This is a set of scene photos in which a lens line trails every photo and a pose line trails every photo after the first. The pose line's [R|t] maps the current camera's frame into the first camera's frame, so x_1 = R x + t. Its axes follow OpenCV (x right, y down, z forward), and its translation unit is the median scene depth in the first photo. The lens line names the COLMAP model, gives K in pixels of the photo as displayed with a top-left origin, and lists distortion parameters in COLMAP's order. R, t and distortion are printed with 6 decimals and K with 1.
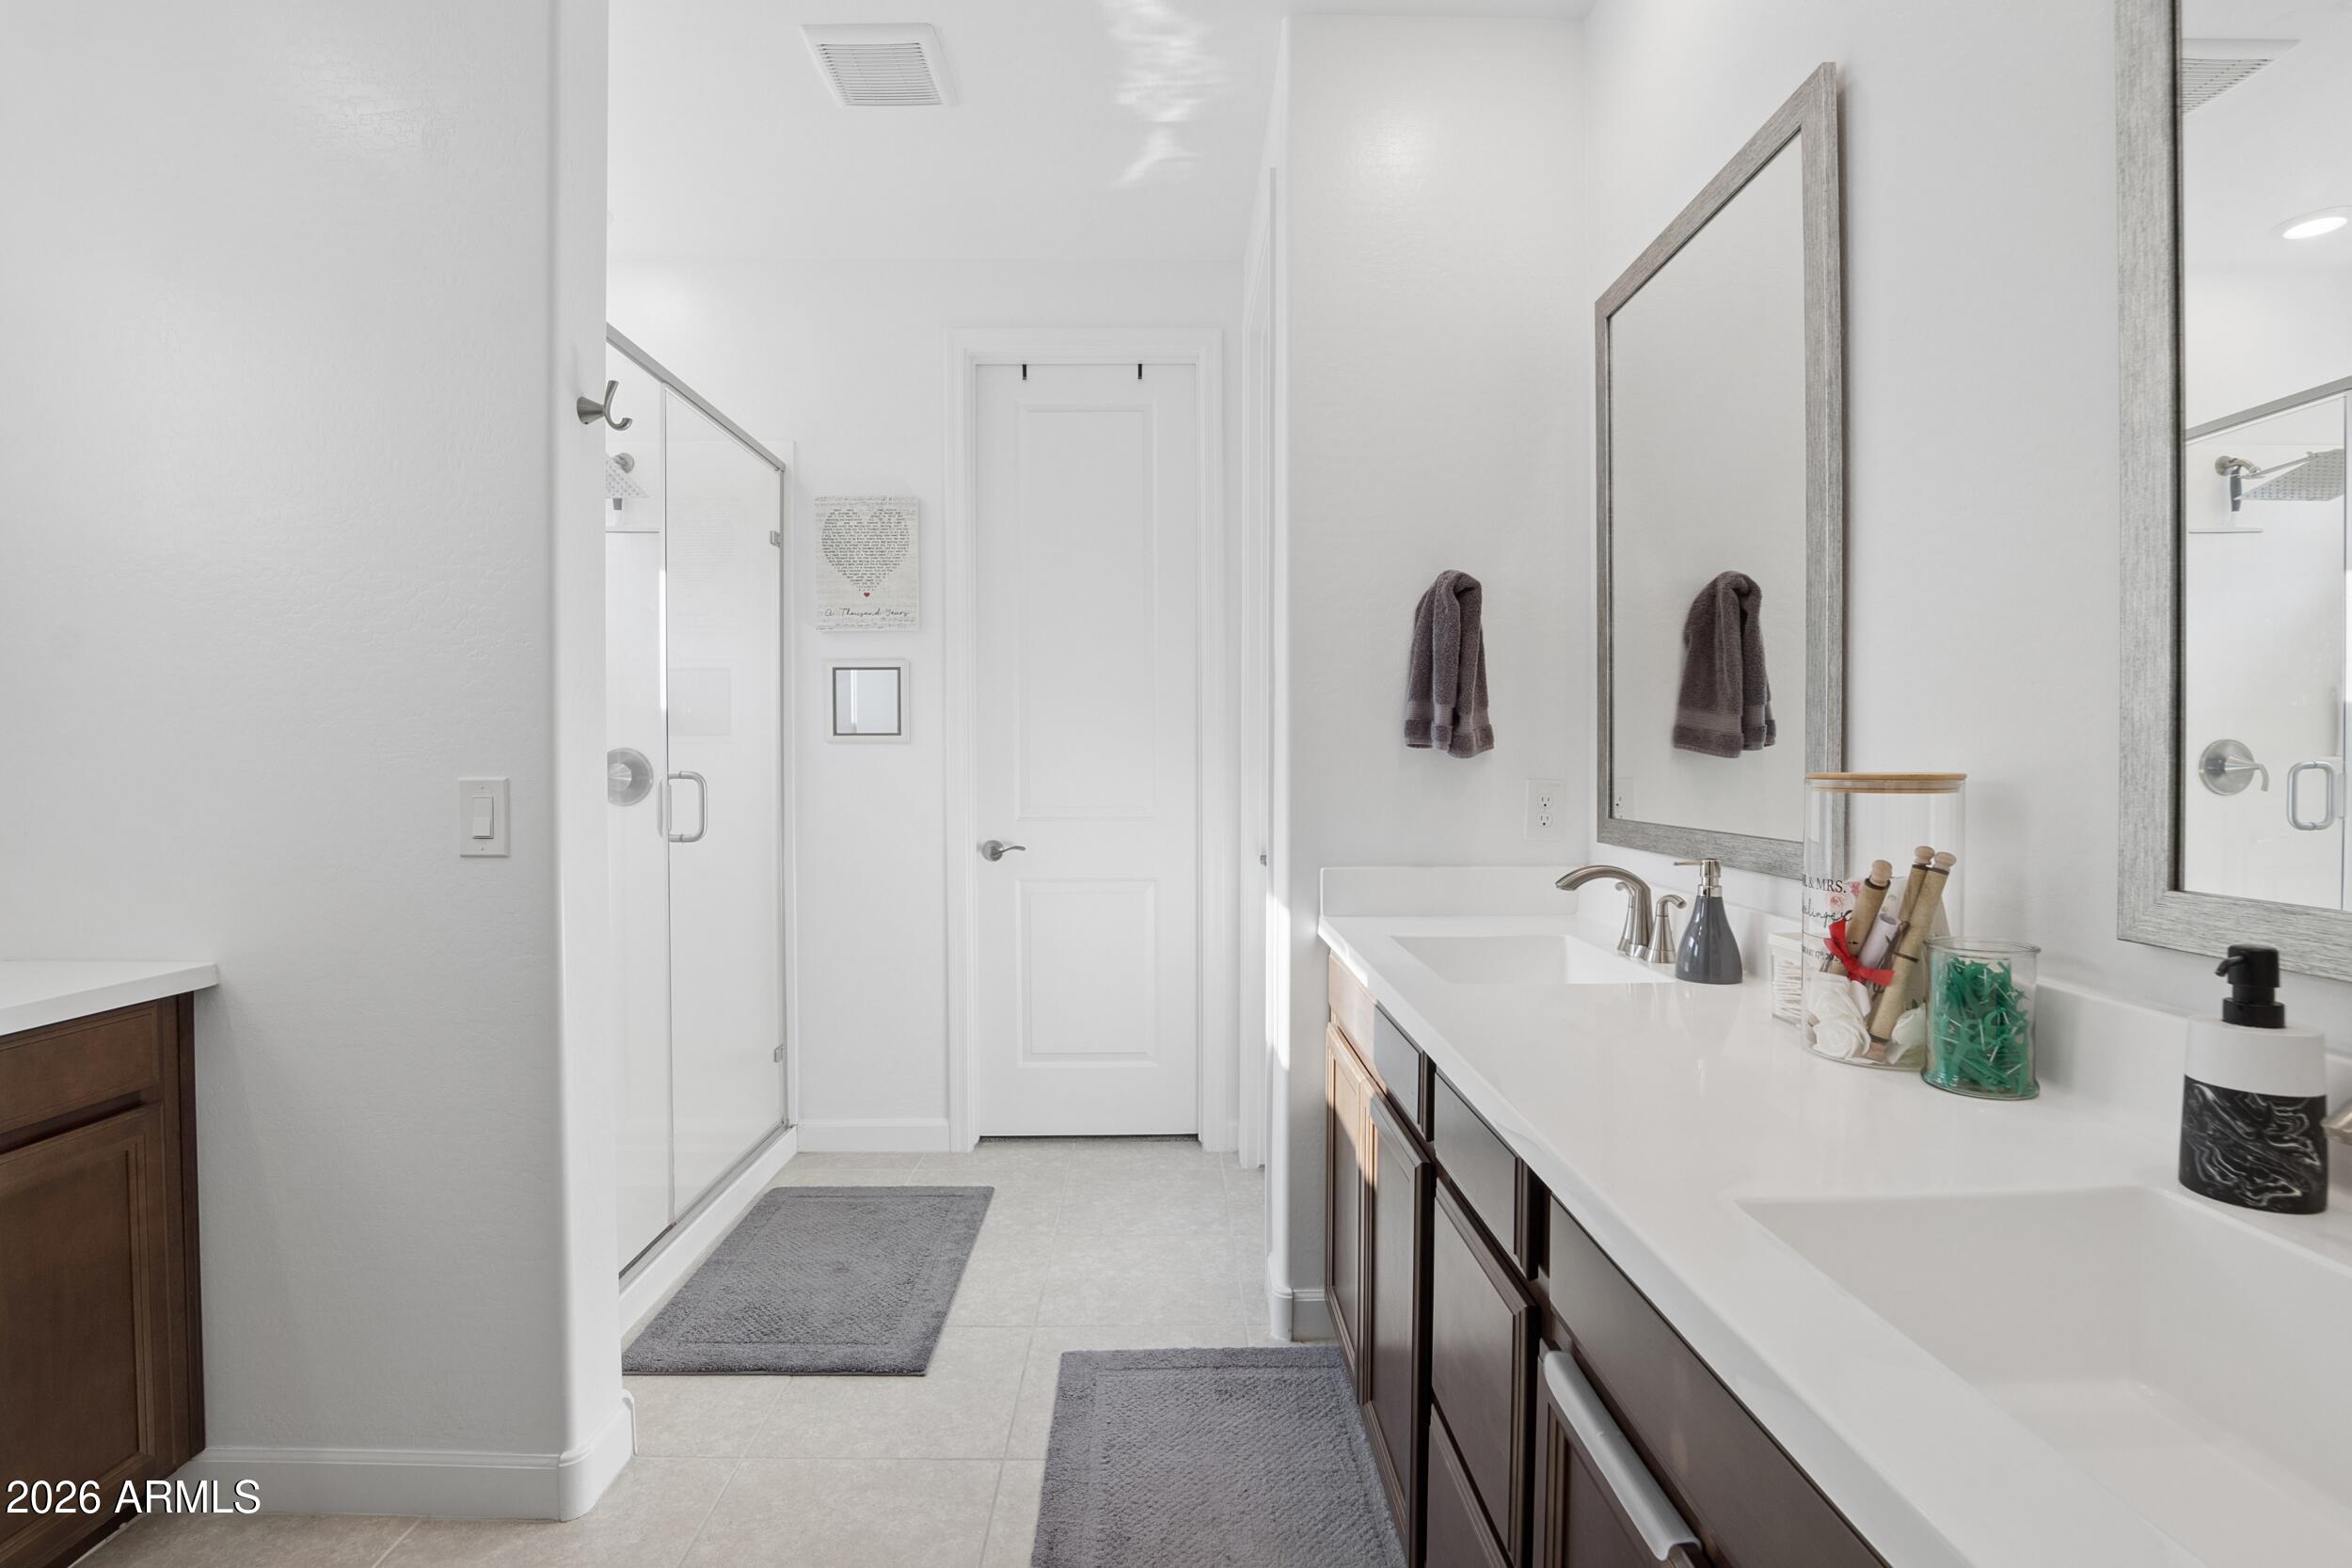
lens RADIAL K [[1105.7, 0, 1173.6], [0, 1105.7, 783.0], [0, 0, 1]] dist [-0.037779, 0.007235]
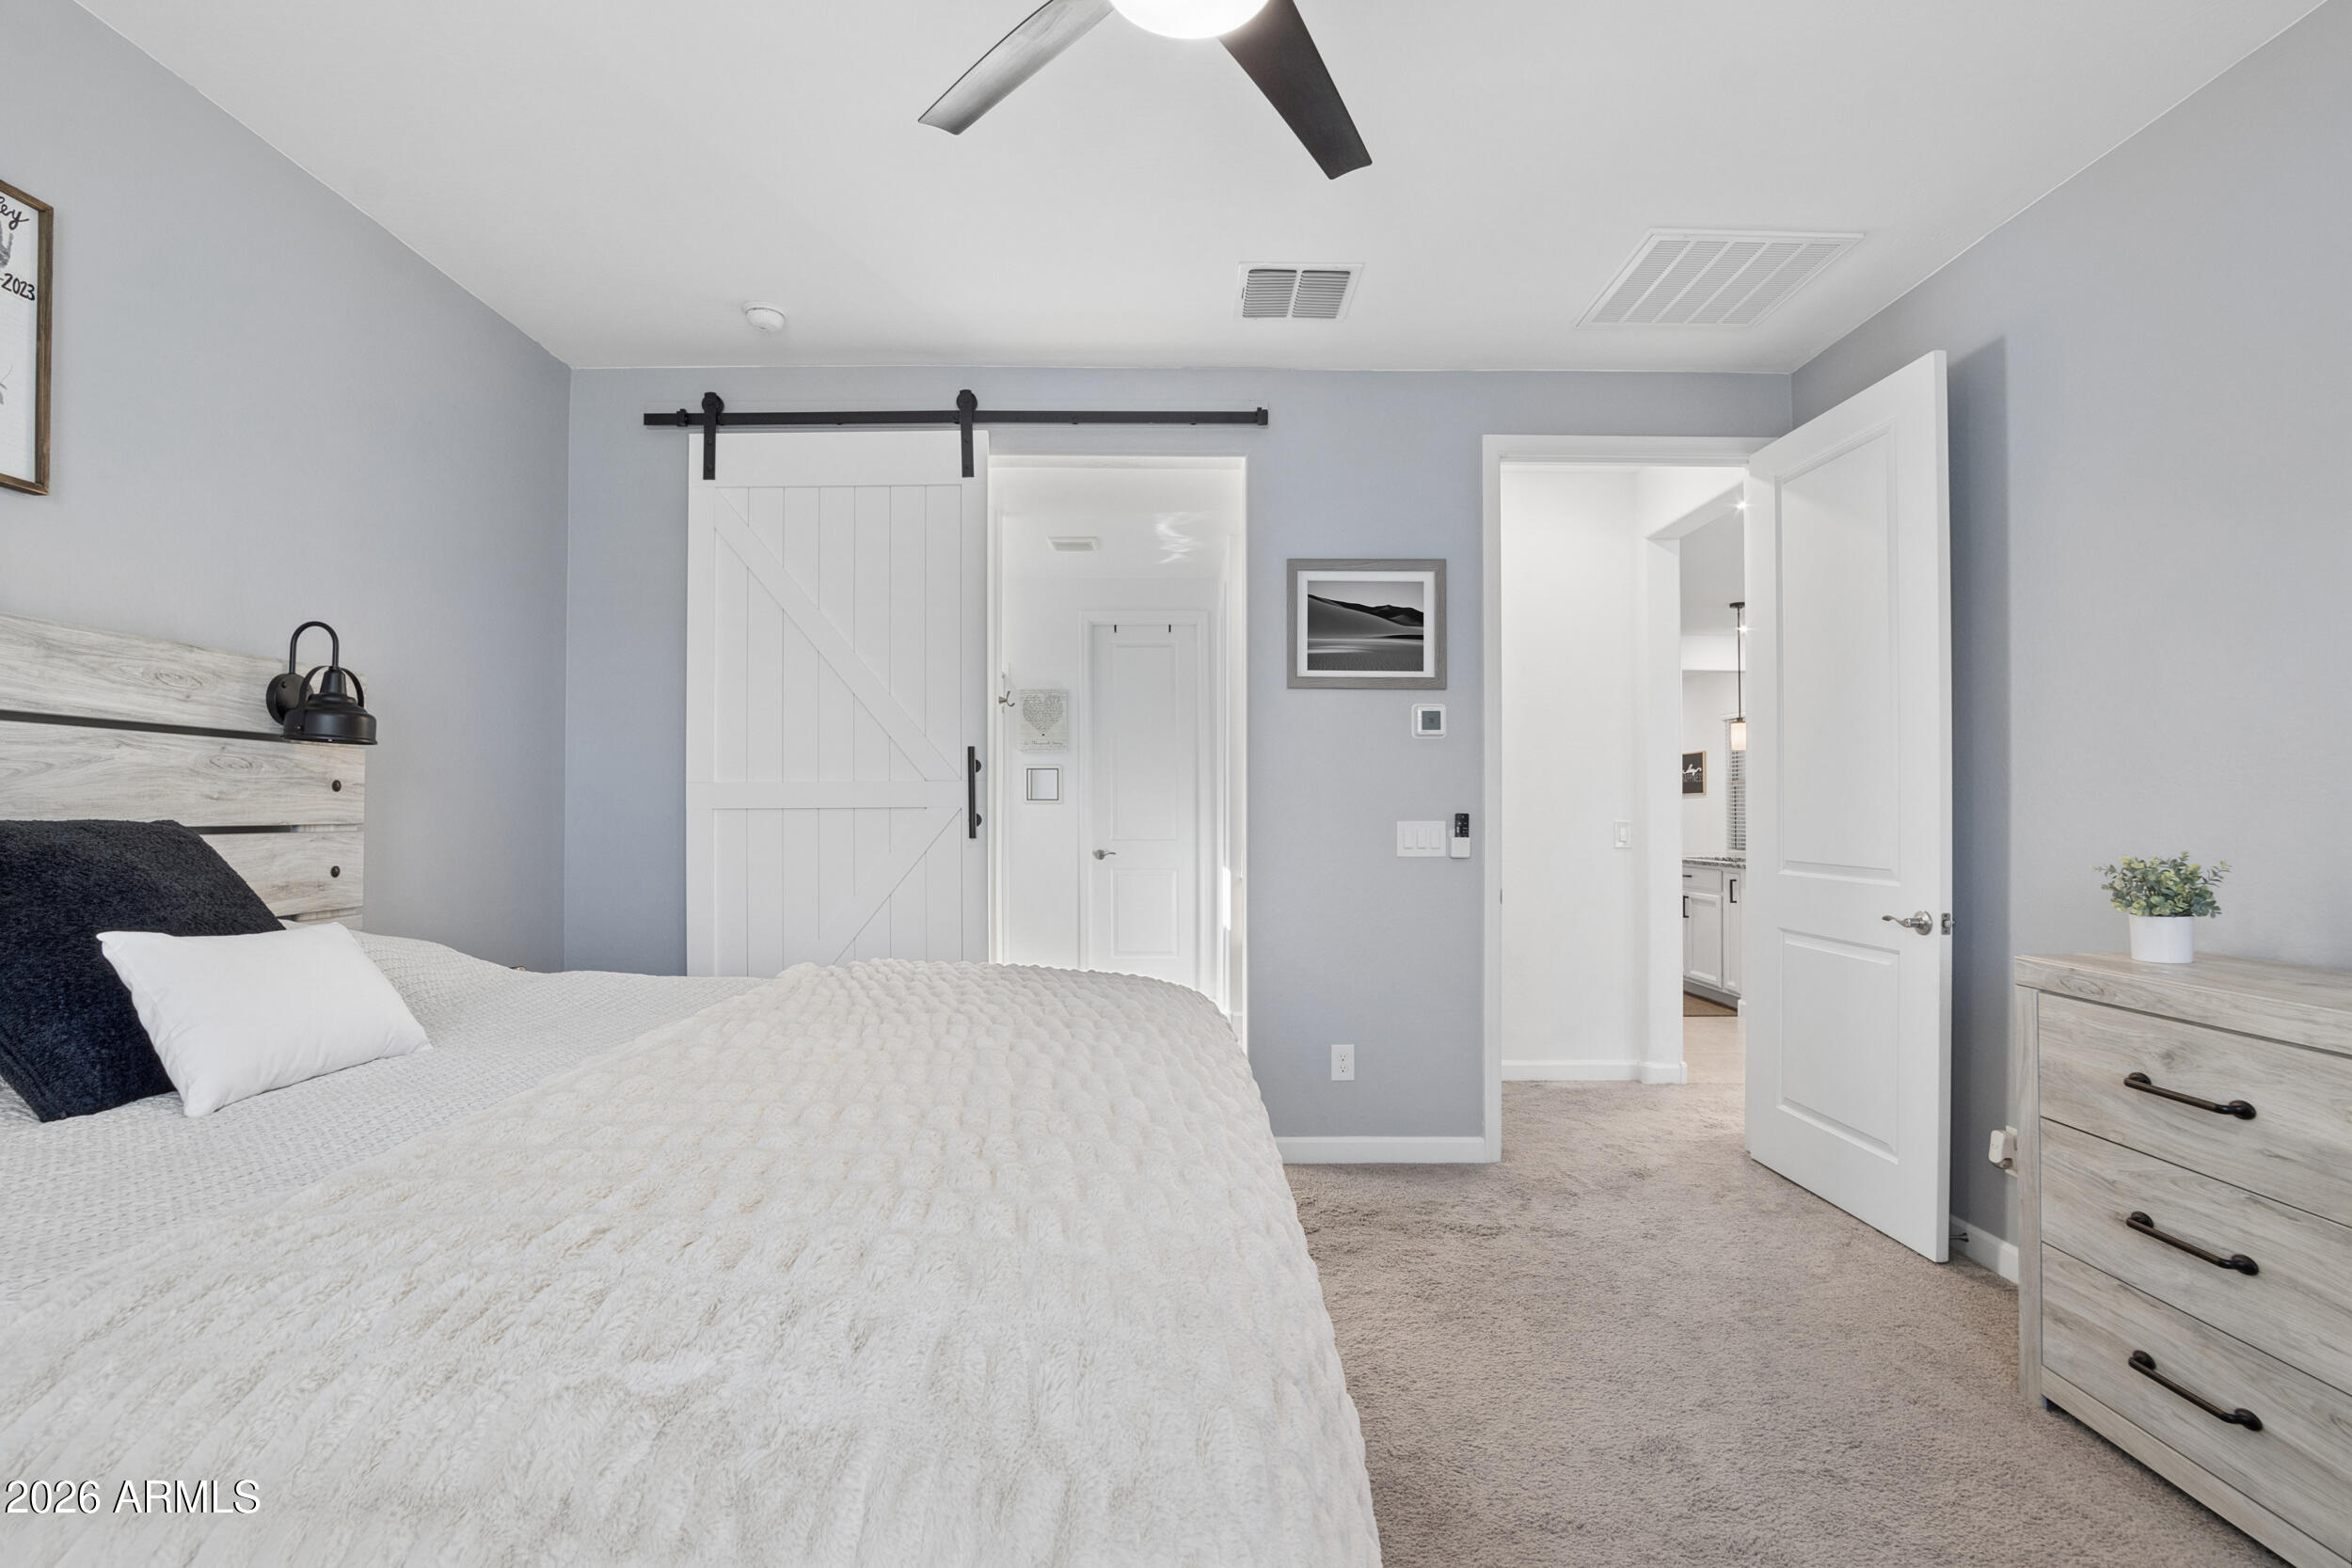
lens RADIAL K [[1105.7, 0, 1171.7], [0, 1105.7, 806.3], [0, 0, 1]] dist [-0.037779, 0.007235]
pose [[0.999670, 0.000848, -0.025656, 0.029285], [-0.001487, 0.999689, -0.024882, 0.022443], [0.025627, 0.024912, 0.999361, -1.171647]]
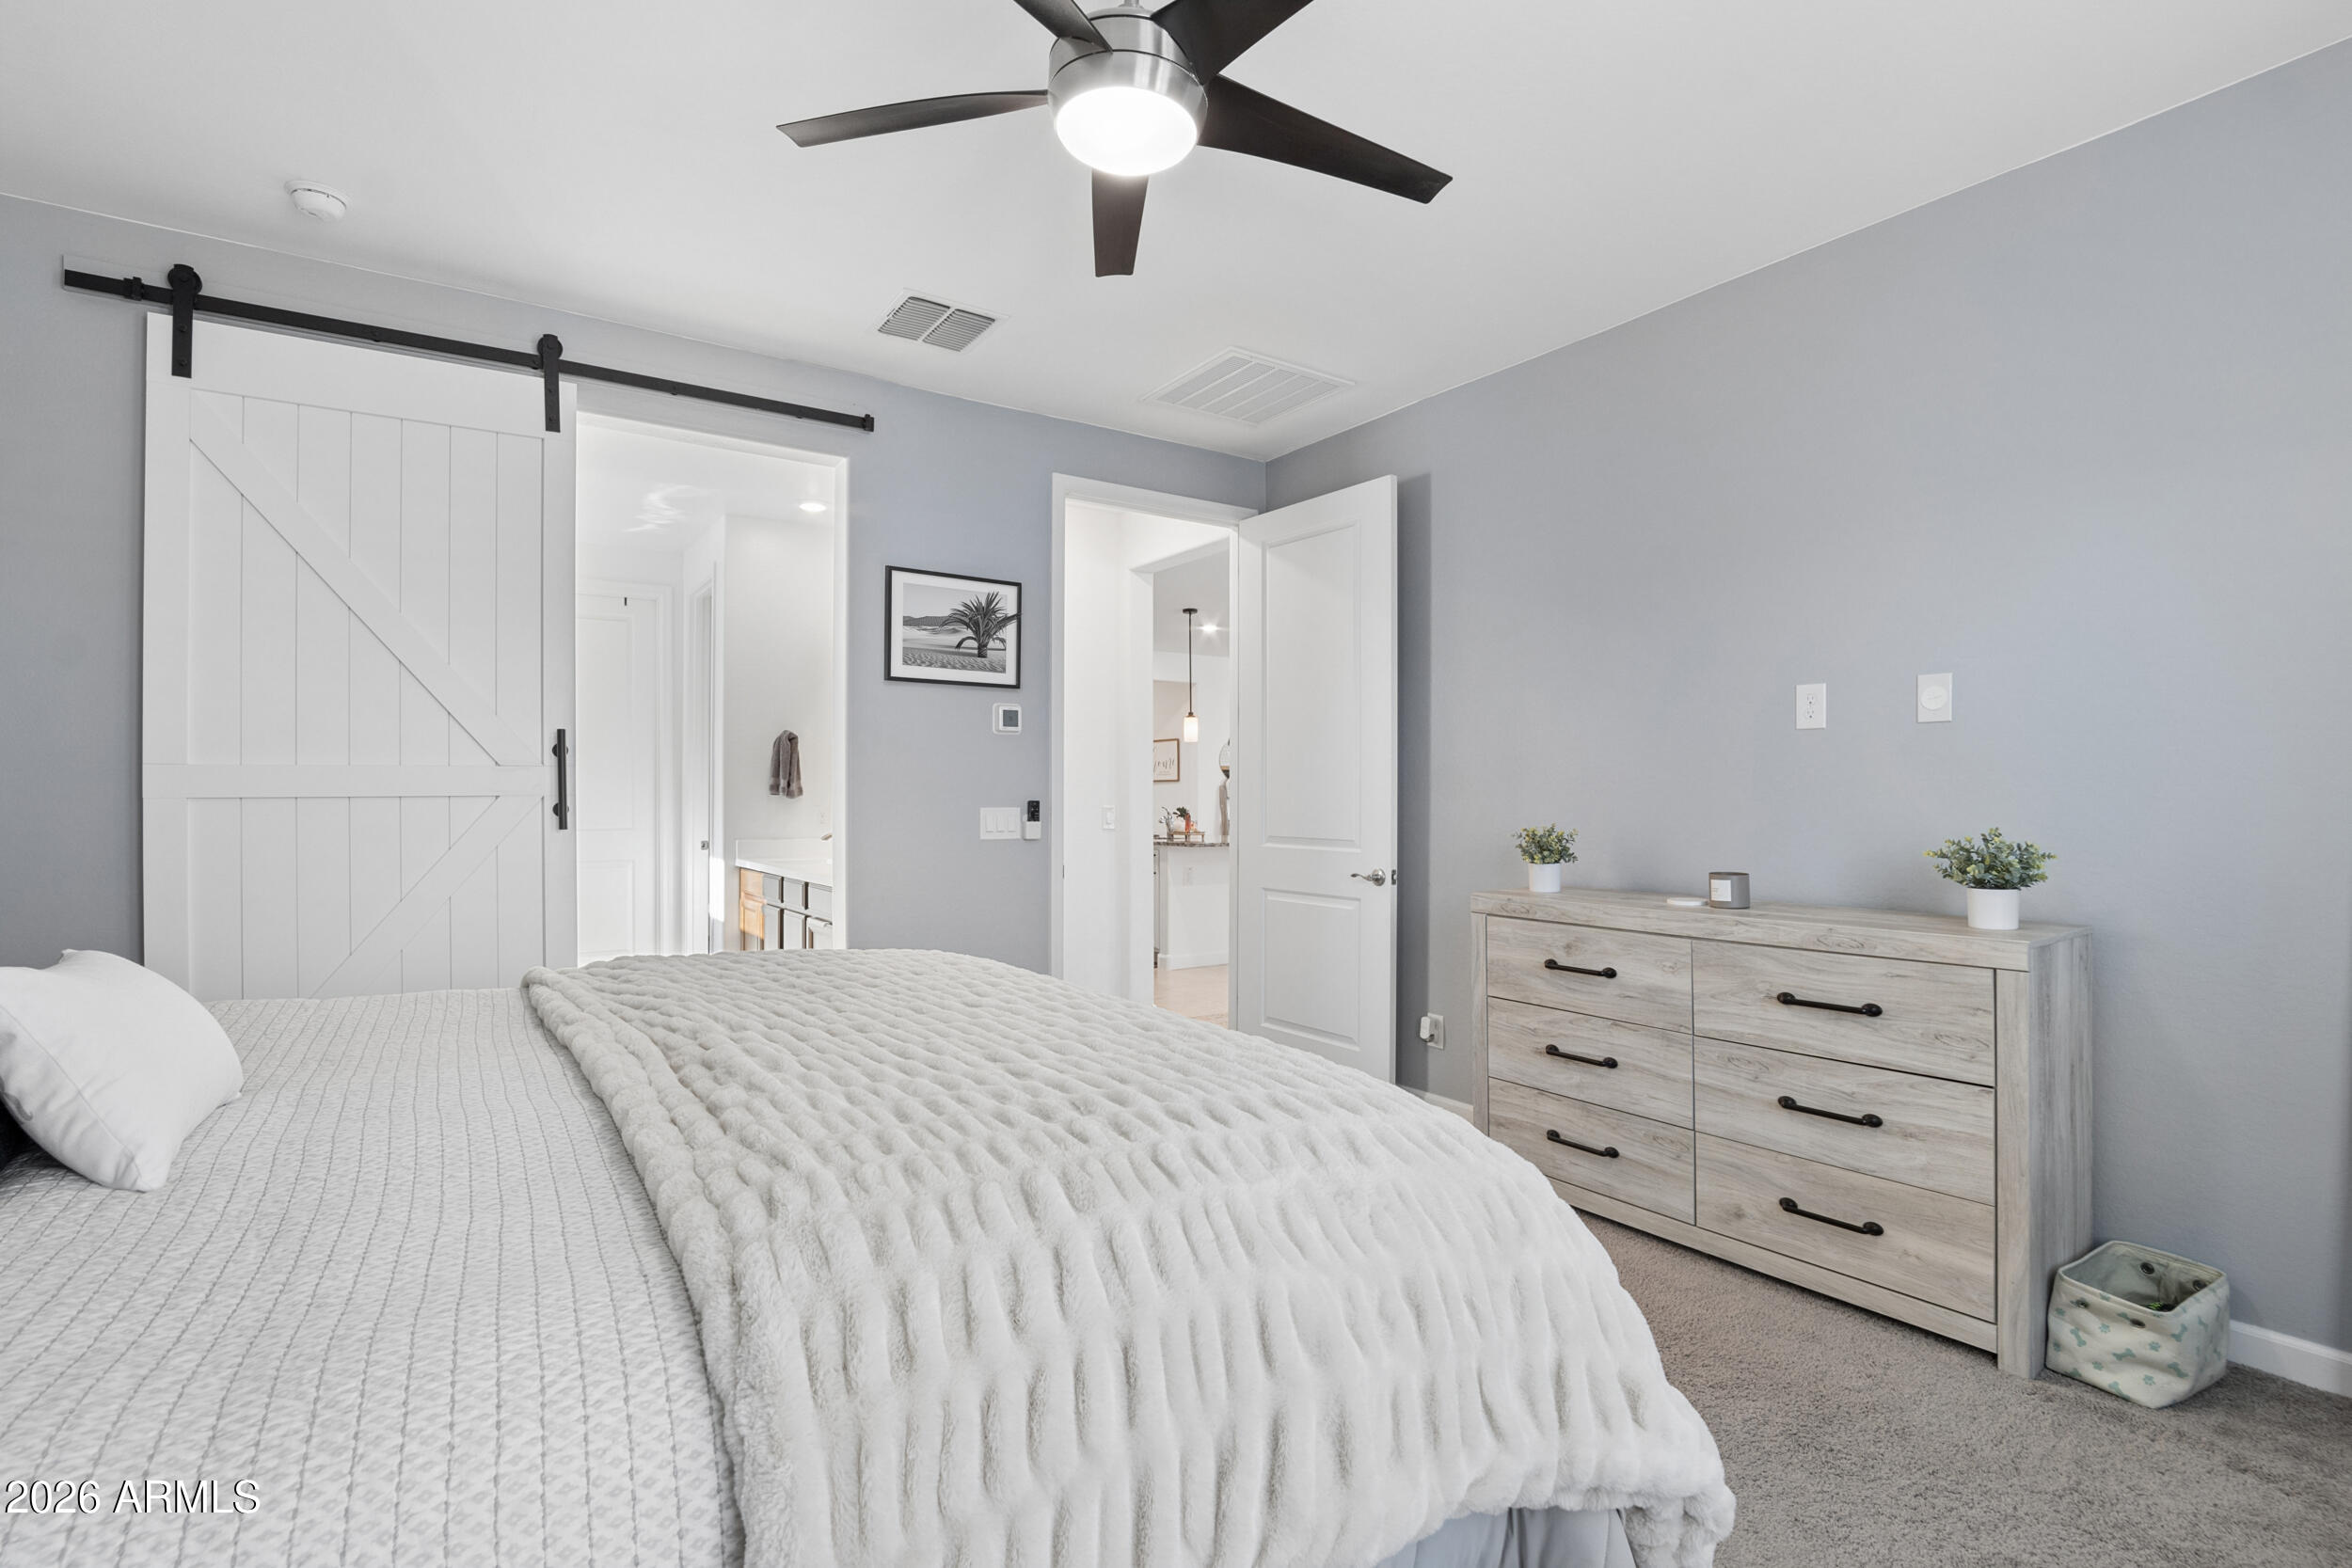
lens RADIAL K [[1105.7, 0, 1174.7], [0, 1105.7, 797.5], [0, 0, 1]] dist [-0.037779, 0.007235]
pose [[0.842027, -0.000728, 0.539435, -0.275661], [0.011534, 0.999795, -0.016654, 0.020809], [-0.539312, 0.020245, 0.841862, -1.216375]]
